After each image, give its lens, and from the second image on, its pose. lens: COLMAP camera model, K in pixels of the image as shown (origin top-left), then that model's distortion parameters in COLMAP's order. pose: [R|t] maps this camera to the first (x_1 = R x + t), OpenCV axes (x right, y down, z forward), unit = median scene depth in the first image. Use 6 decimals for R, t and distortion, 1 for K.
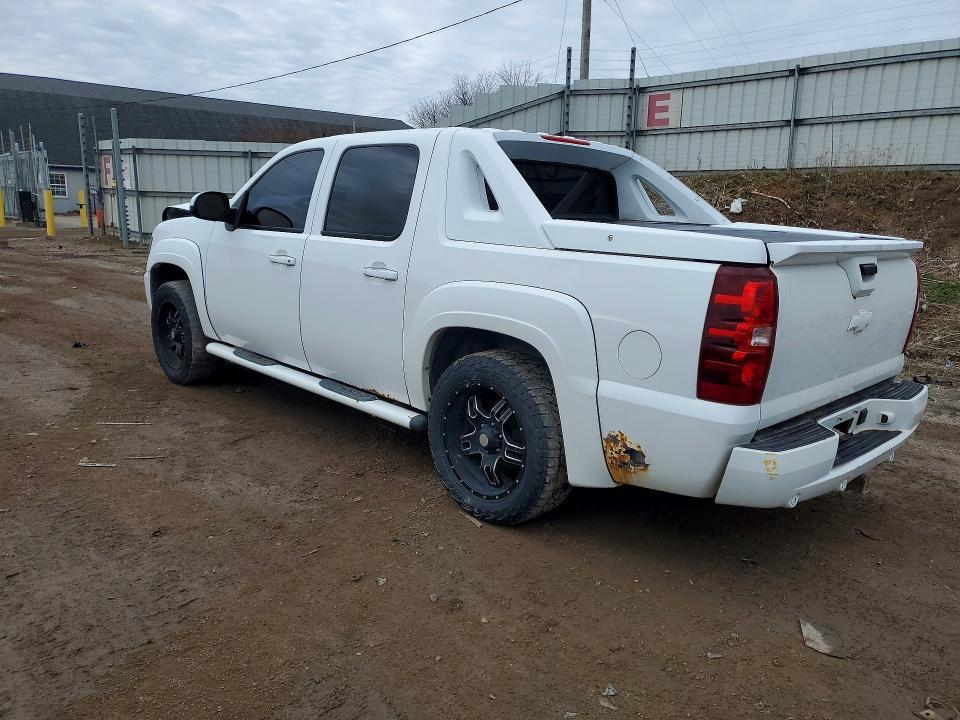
lens RADIAL K [[770.4, 0, 474.3], [0, 770.4, 365.6], [0, 0, 1]] dist [0.023650, -0.003828]
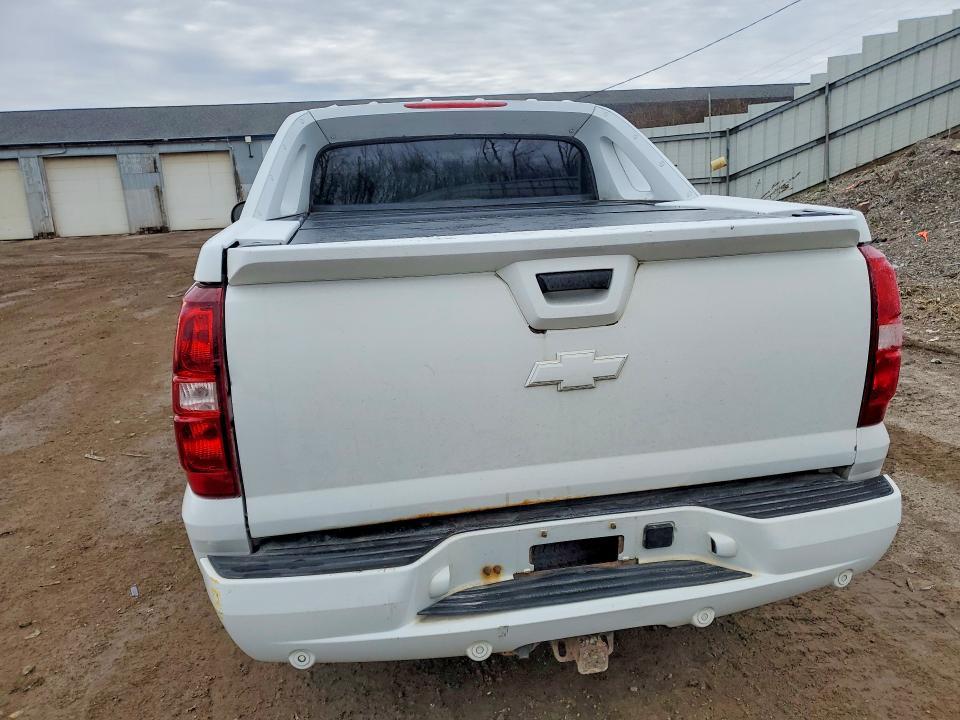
lens RADIAL K [[770.4, 0, 487.4], [0, 770.4, 364.9], [0, 0, 1]] dist [0.023650, -0.003828]
pose [[0.818444, 0.047799, -0.572595, 0.749511], [-0.039506, 0.998857, 0.026913, -0.072163], [0.573227, 0.000594, 0.819397, 0.488254]]
